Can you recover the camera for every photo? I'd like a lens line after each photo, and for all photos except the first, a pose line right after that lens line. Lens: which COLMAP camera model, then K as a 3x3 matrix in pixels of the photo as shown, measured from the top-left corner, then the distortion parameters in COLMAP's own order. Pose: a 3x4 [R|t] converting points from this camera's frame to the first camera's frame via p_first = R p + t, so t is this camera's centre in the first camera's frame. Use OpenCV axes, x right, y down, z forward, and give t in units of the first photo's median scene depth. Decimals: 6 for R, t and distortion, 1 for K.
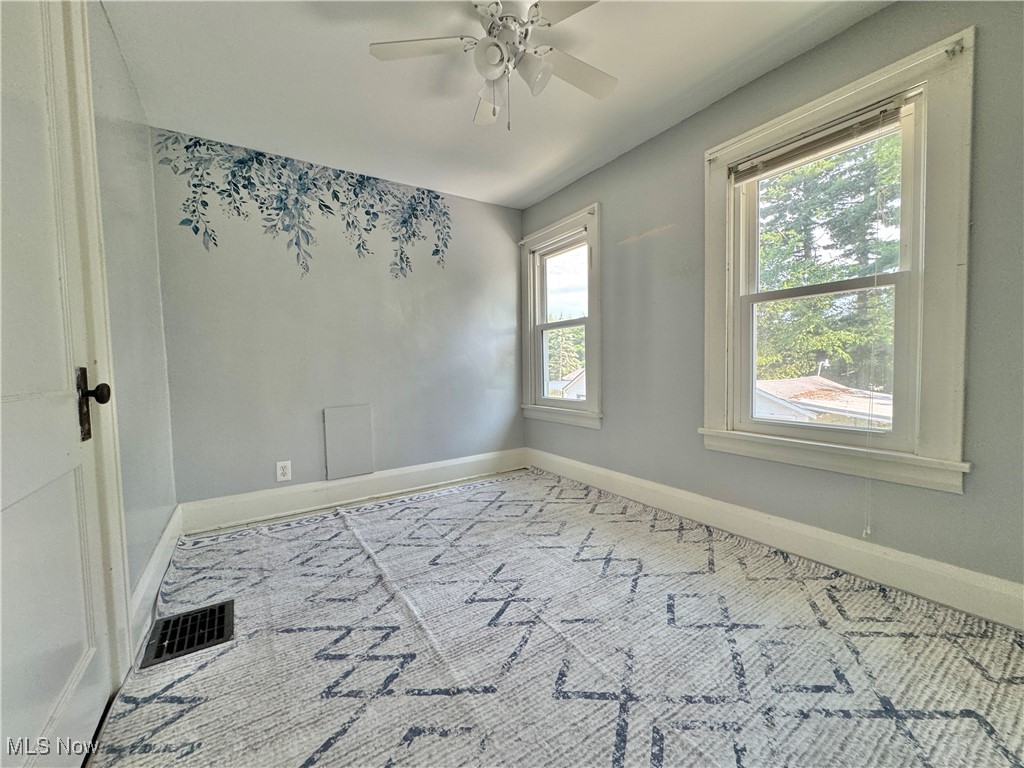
lens RADIAL K [[410.2, 0, 513.2], [0, 410.2, 382.7], [0, 0, 1]] dist [-0.001376, 0.000115]
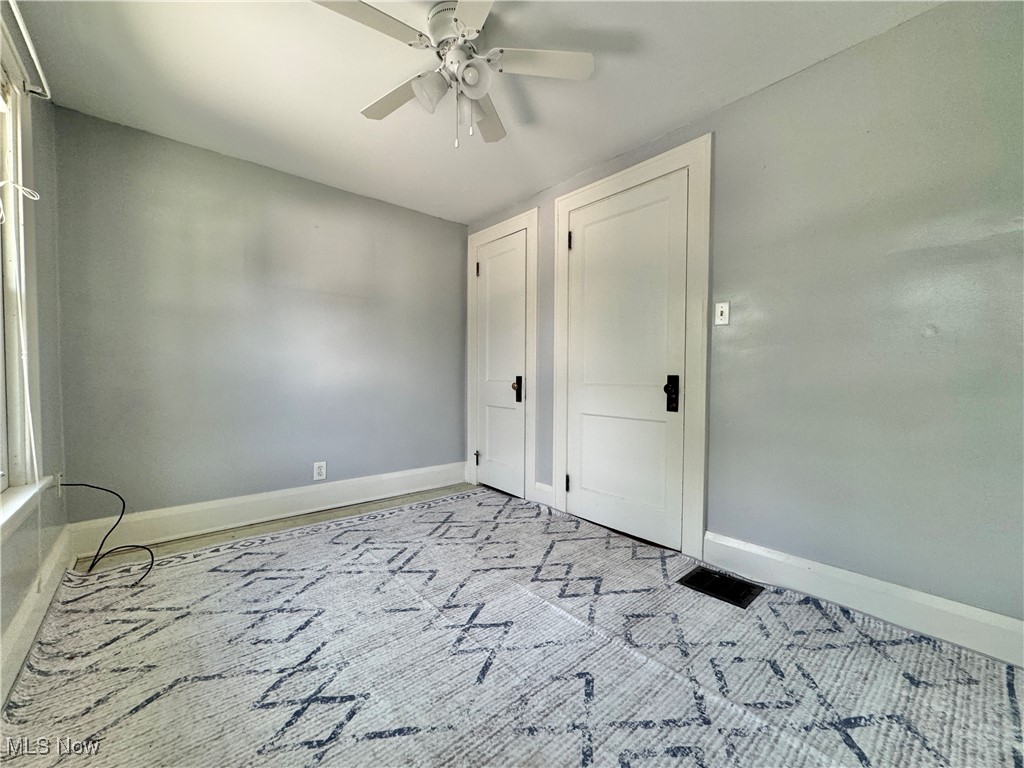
lens RADIAL K [[410.2, 0, 513.2], [0, 410.2, 382.7], [0, 0, 1]] dist [-0.001376, 0.000115]
pose [[-0.990664, 0.019824, -0.134880, 0.002699], [0.010284, 0.997419, 0.071064, -0.109641], [0.135941, 0.069014, -0.988310, 2.060091]]
